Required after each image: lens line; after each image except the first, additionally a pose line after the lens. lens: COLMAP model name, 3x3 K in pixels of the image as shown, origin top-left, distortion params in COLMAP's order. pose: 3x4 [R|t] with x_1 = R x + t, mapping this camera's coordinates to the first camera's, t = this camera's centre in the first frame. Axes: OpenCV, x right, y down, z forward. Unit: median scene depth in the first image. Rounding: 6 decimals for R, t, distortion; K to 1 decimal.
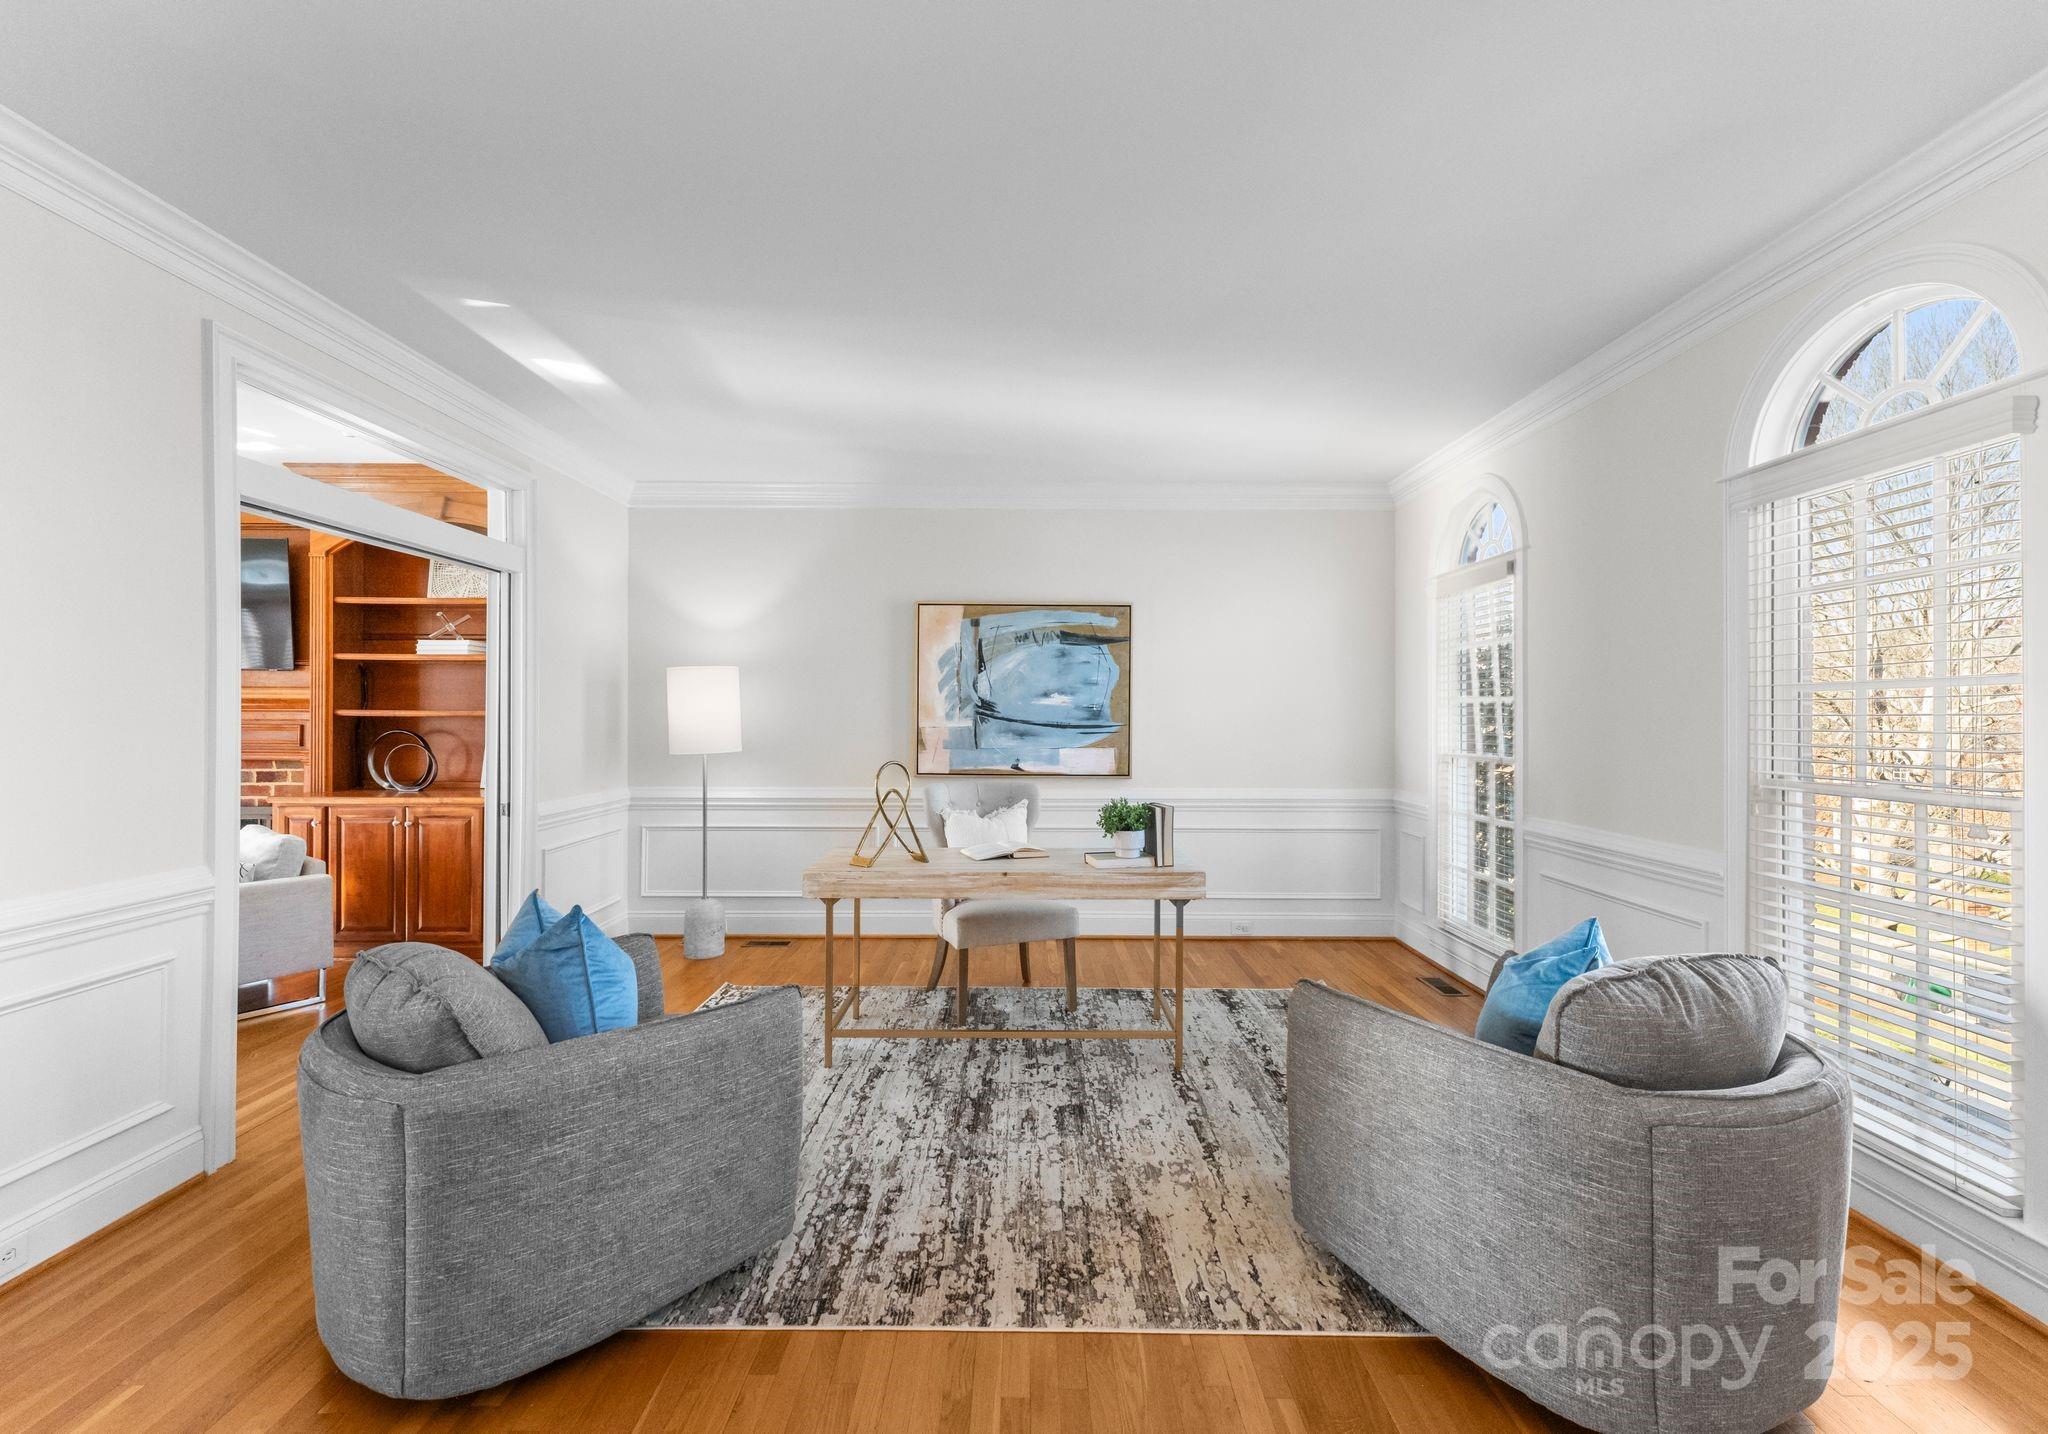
lens RADIAL K [[865.4, 0, 1028.4], [0, 865.4, 717.5], [0, 0, 1]] dist [-0.004122, 0.000129]
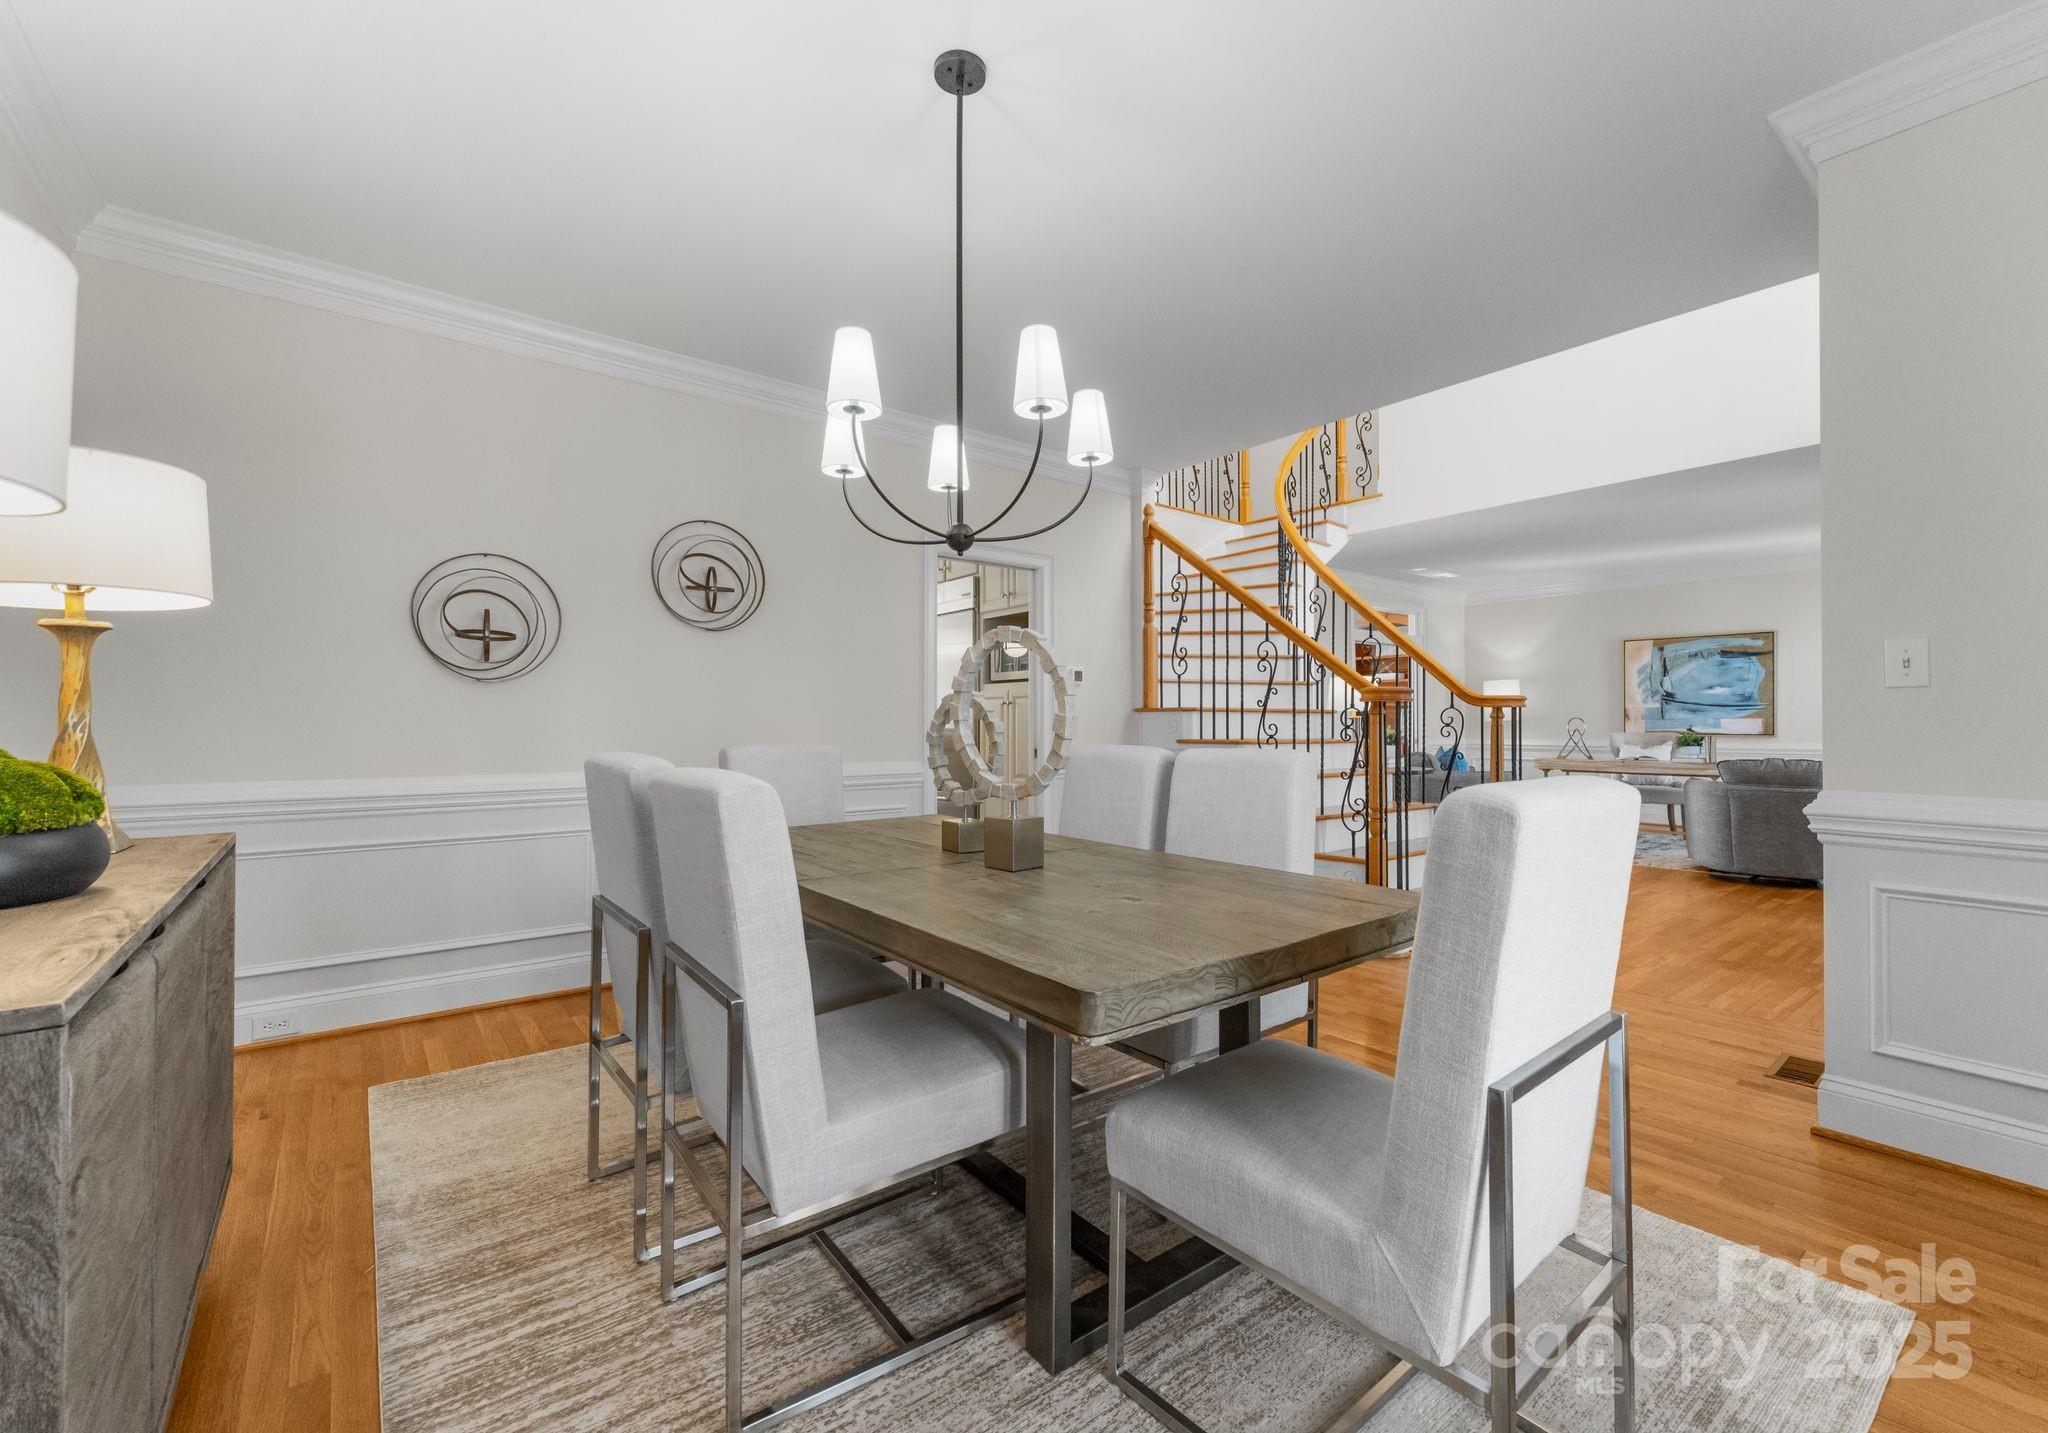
lens RADIAL K [[865.4, 0, 1028.4], [0, 865.4, 717.6], [0, 0, 1]] dist [-0.004122, 0.000129]
pose [[0.620331, -0.009481, -0.784283, 0.526888], [0.003210, 0.999949, -0.009549, 0.045604], [0.784334, 0.003406, 0.620330, -1.138974]]
